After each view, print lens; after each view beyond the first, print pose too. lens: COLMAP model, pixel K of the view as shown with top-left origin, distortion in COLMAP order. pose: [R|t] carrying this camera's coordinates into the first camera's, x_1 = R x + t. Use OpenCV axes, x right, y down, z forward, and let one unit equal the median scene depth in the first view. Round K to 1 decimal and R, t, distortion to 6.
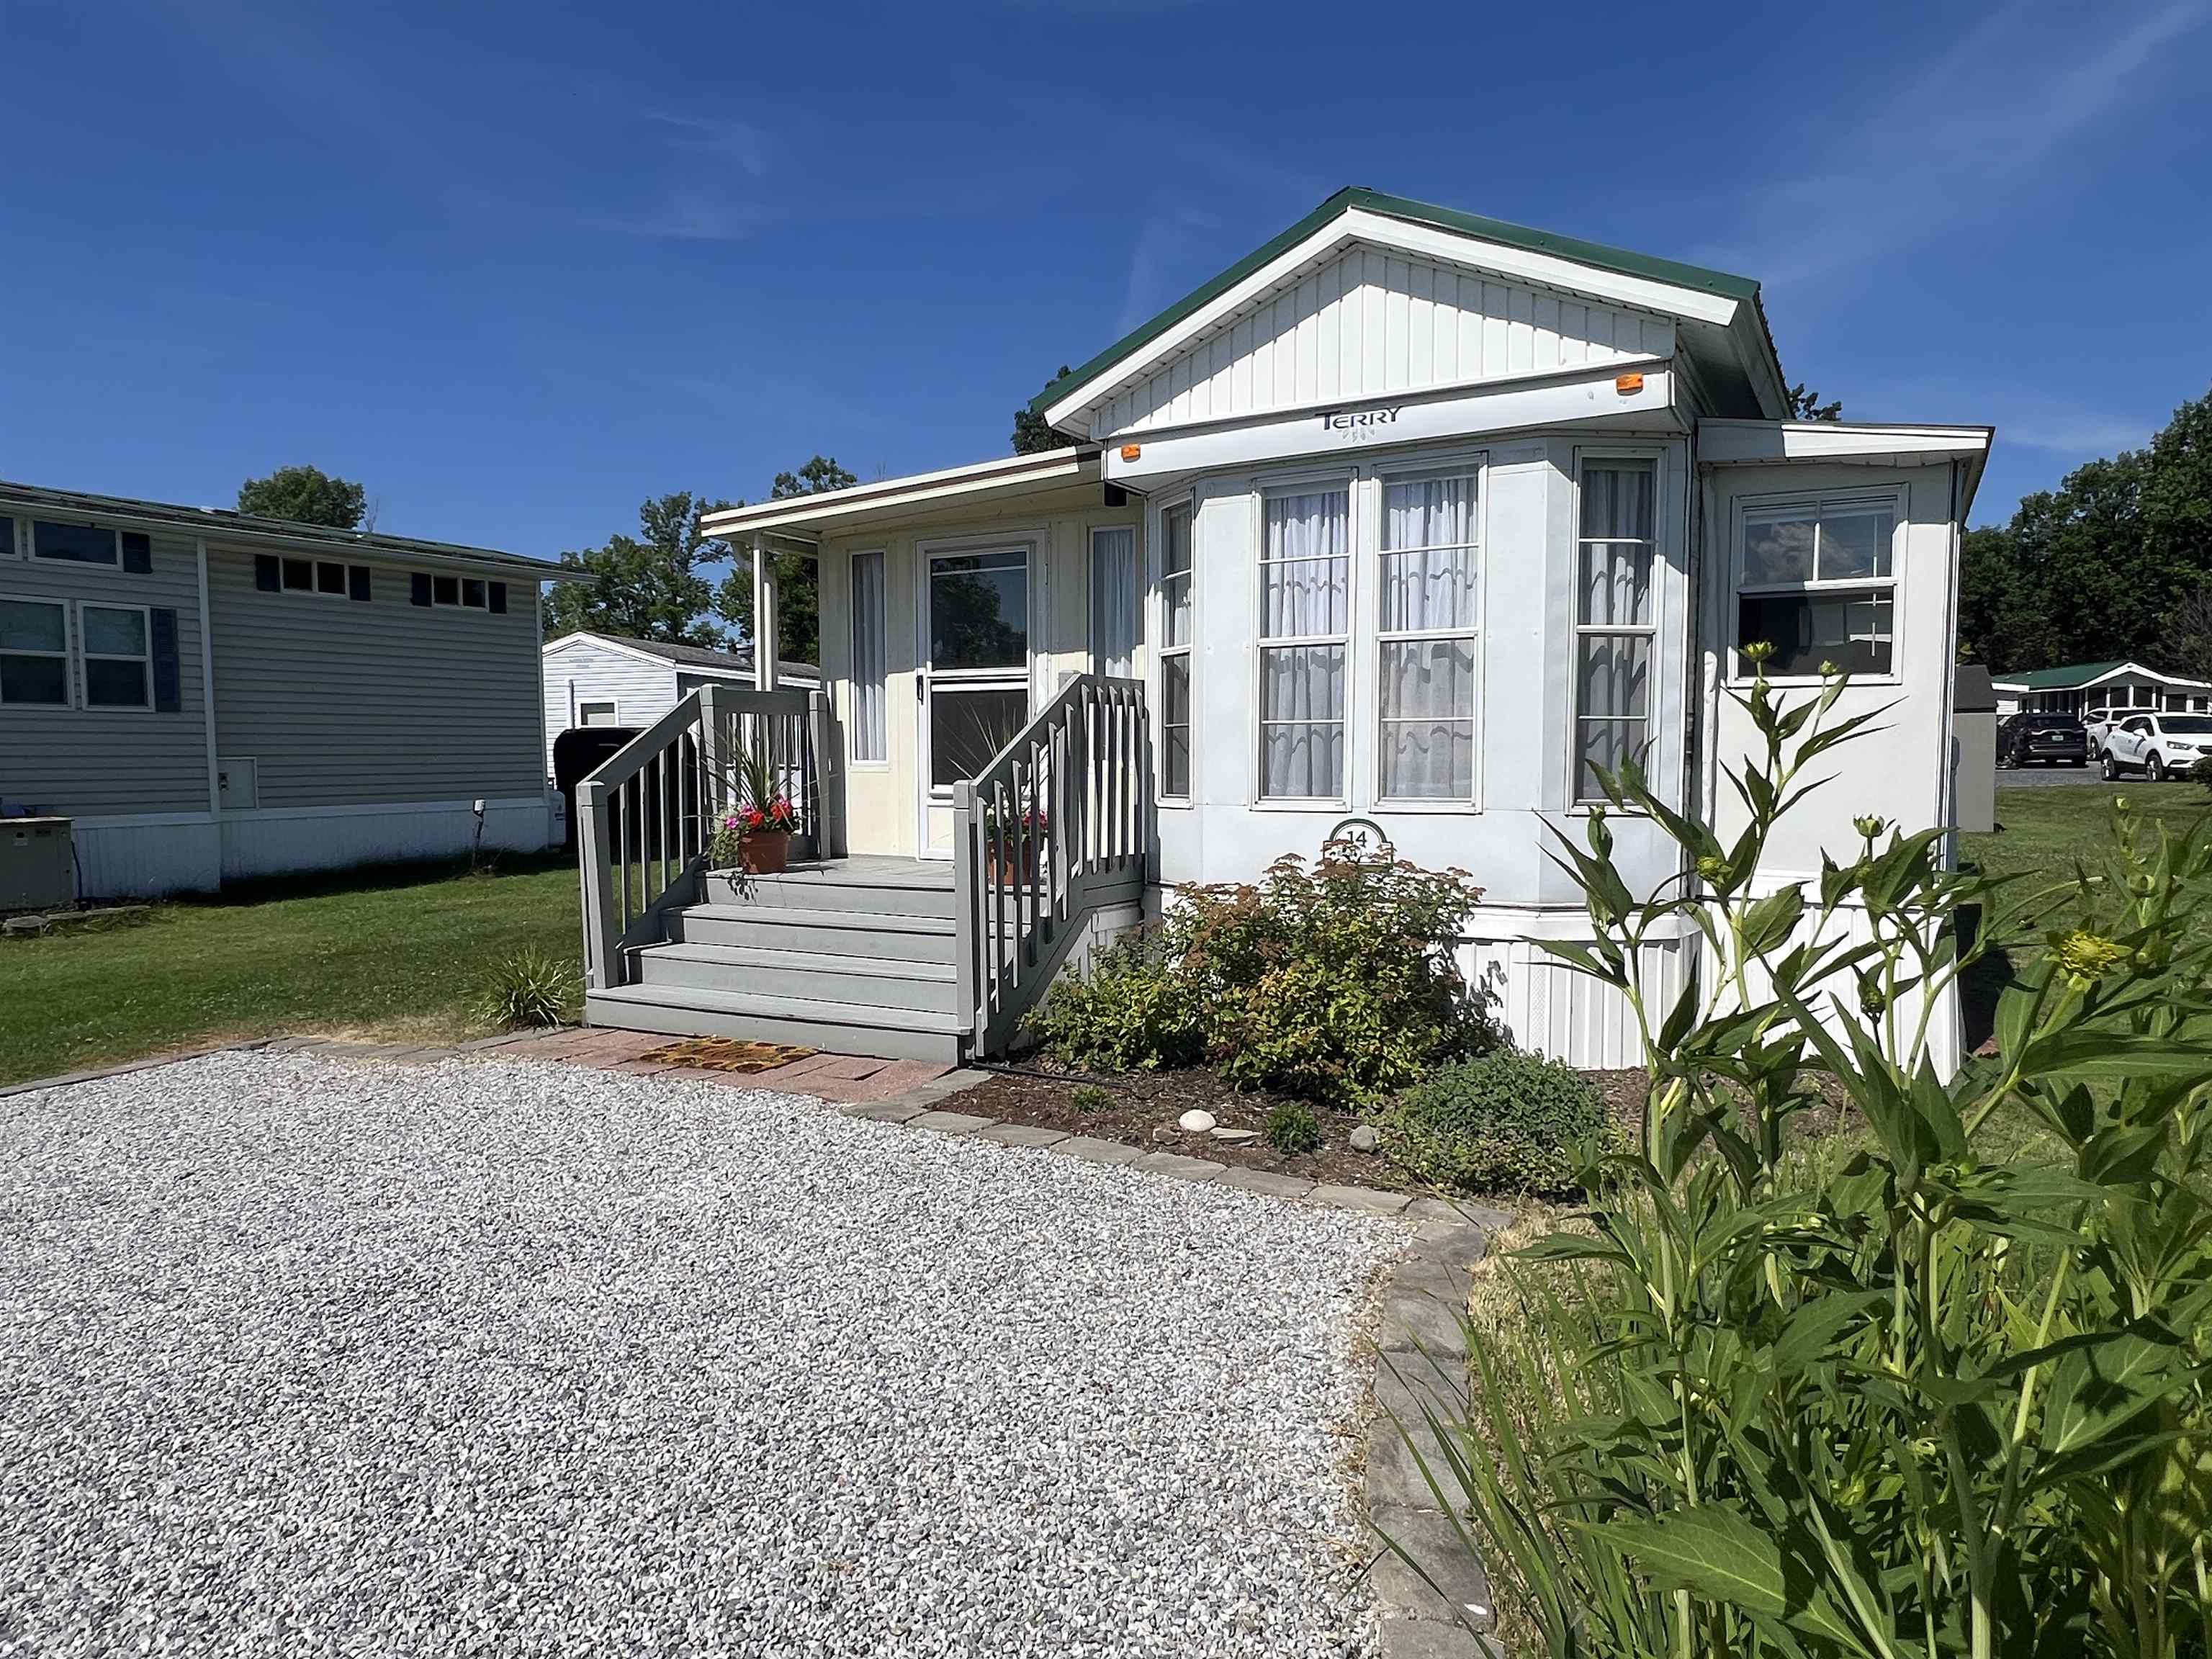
lens RADIAL K [[1372.9, 0, 1106.5], [0, 1372.9, 837.1], [0, 0, 1]] dist [0.000323, 0.000007]
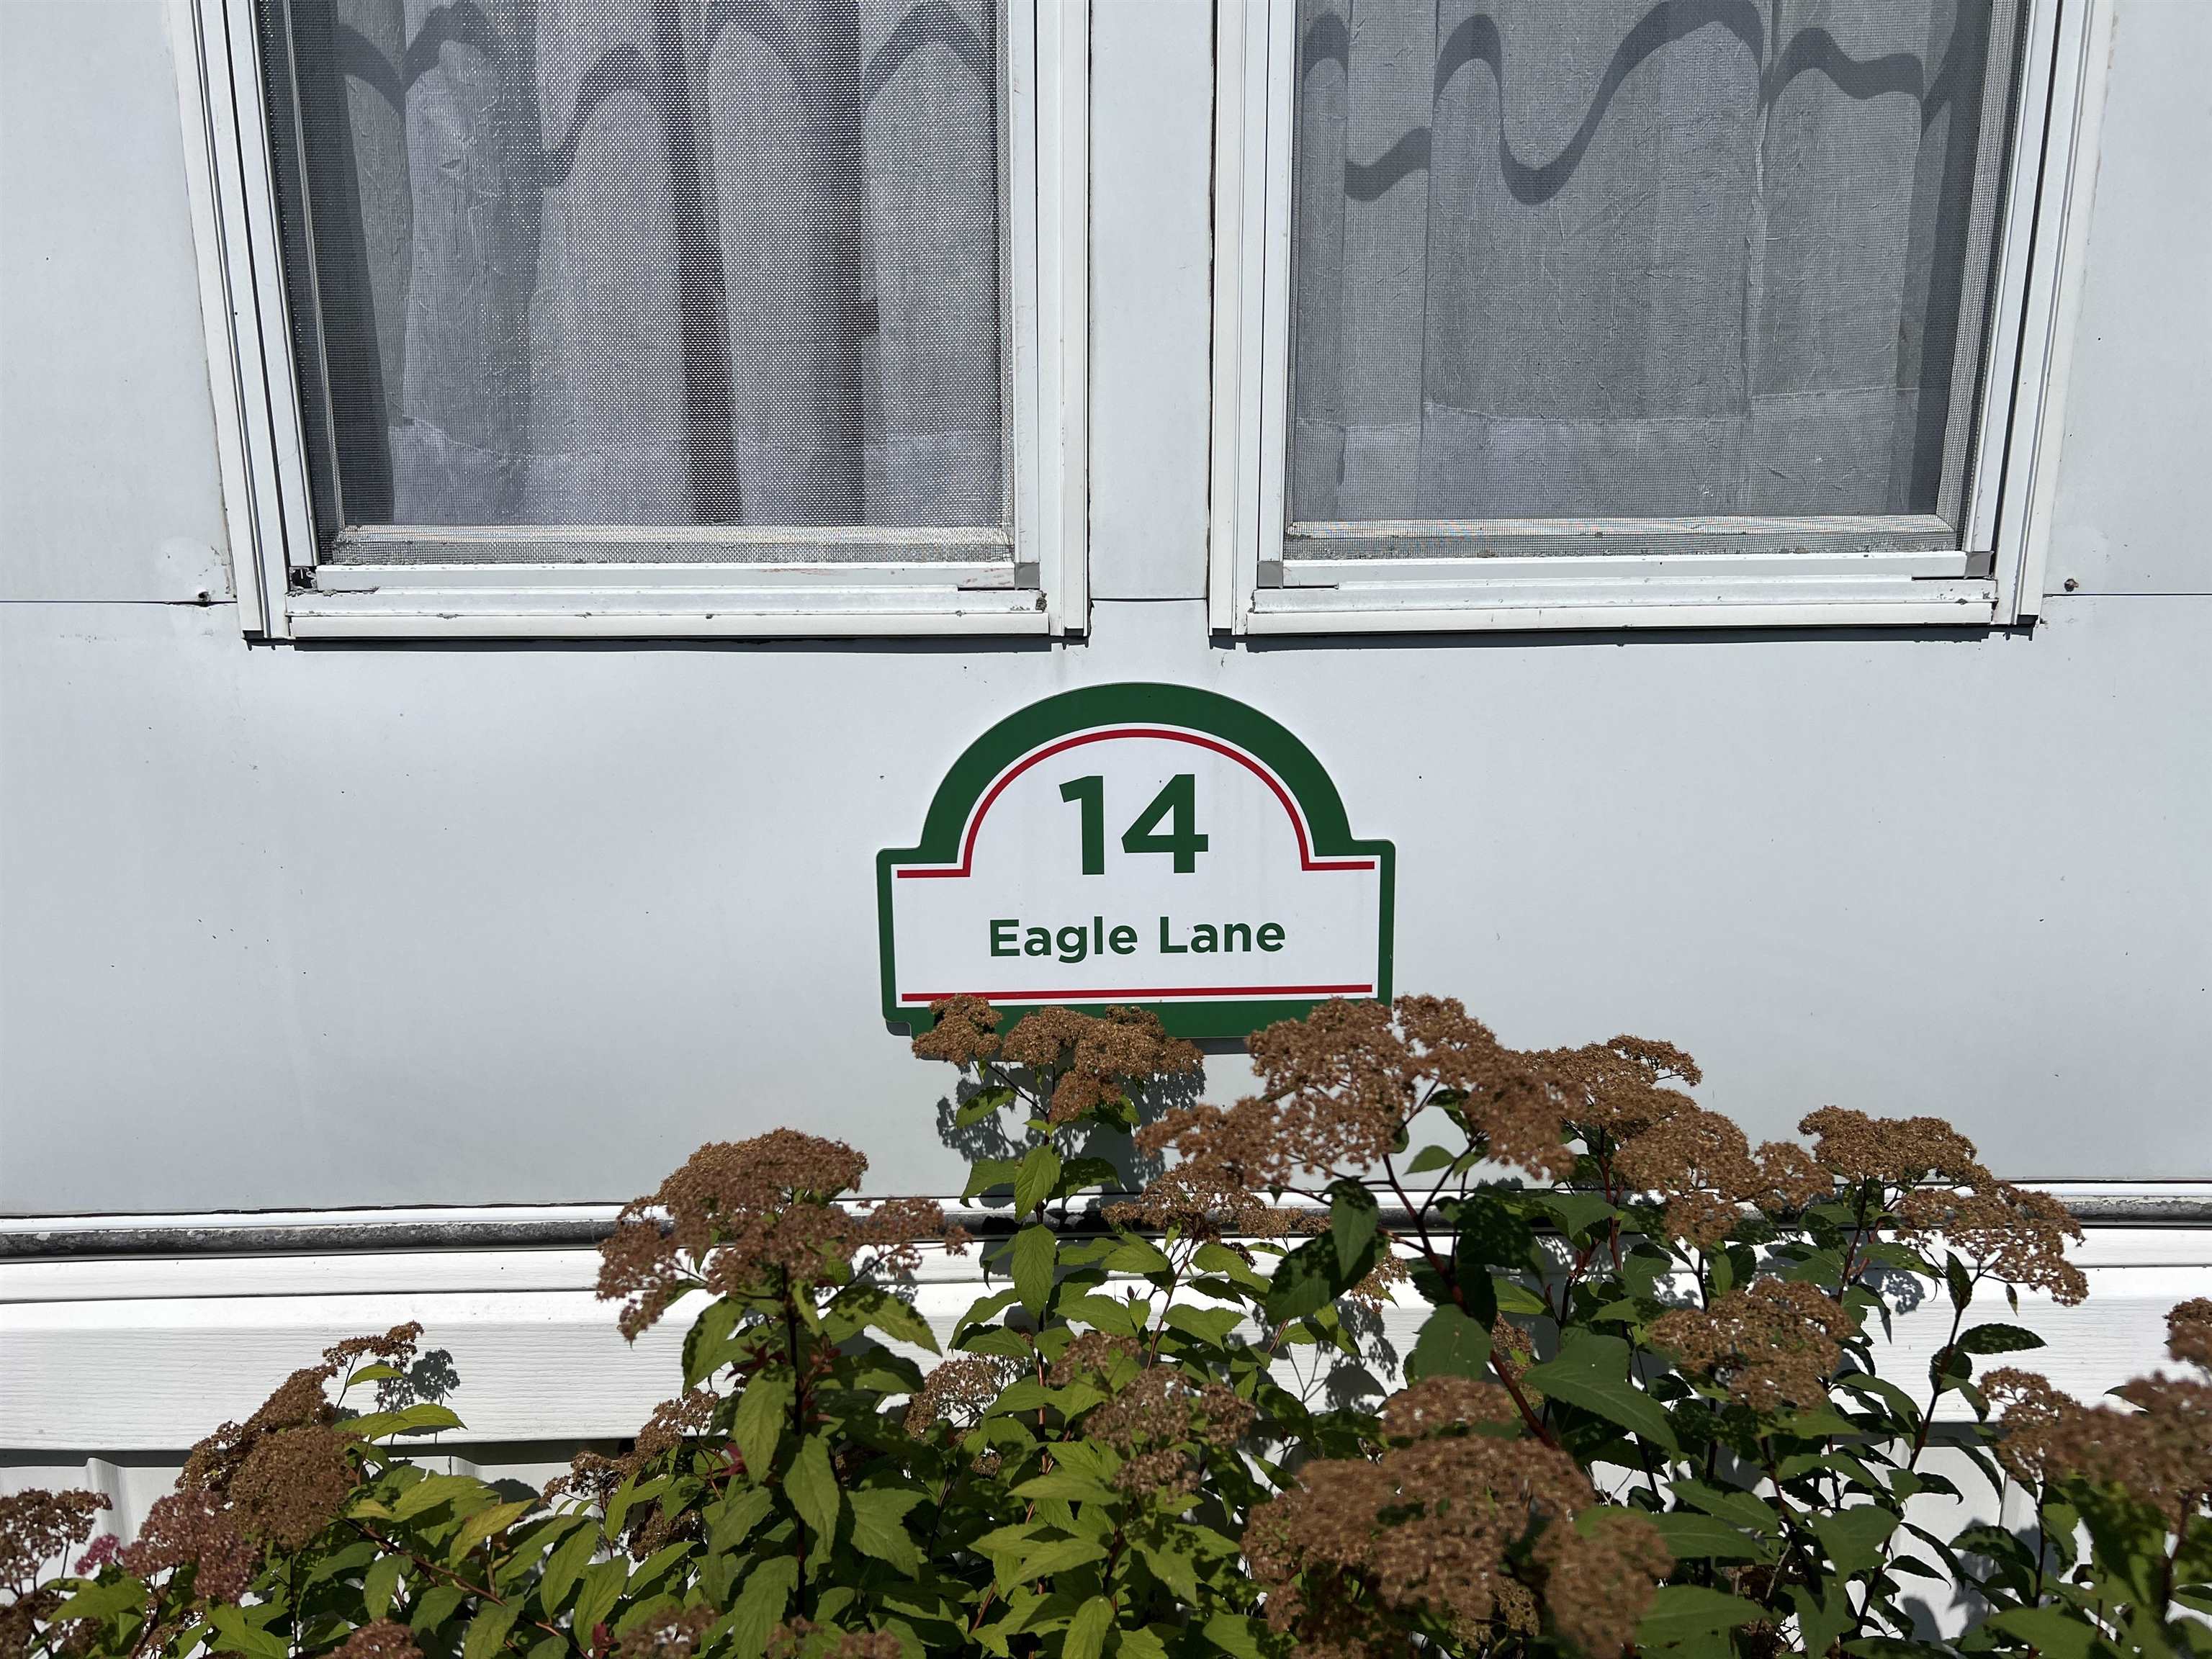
lens RADIAL K [[1685.9, 0, 1107.7], [0, 1685.9, 828.6], [0, 0, 1]] dist [0.000376, -0.002393]
pose [[0.862217, -0.116827, 0.492883, 0.098339], [0.027844, 0.982500, 0.184172, -0.030217], [-0.505773, -0.145073, 0.850381, 0.859966]]
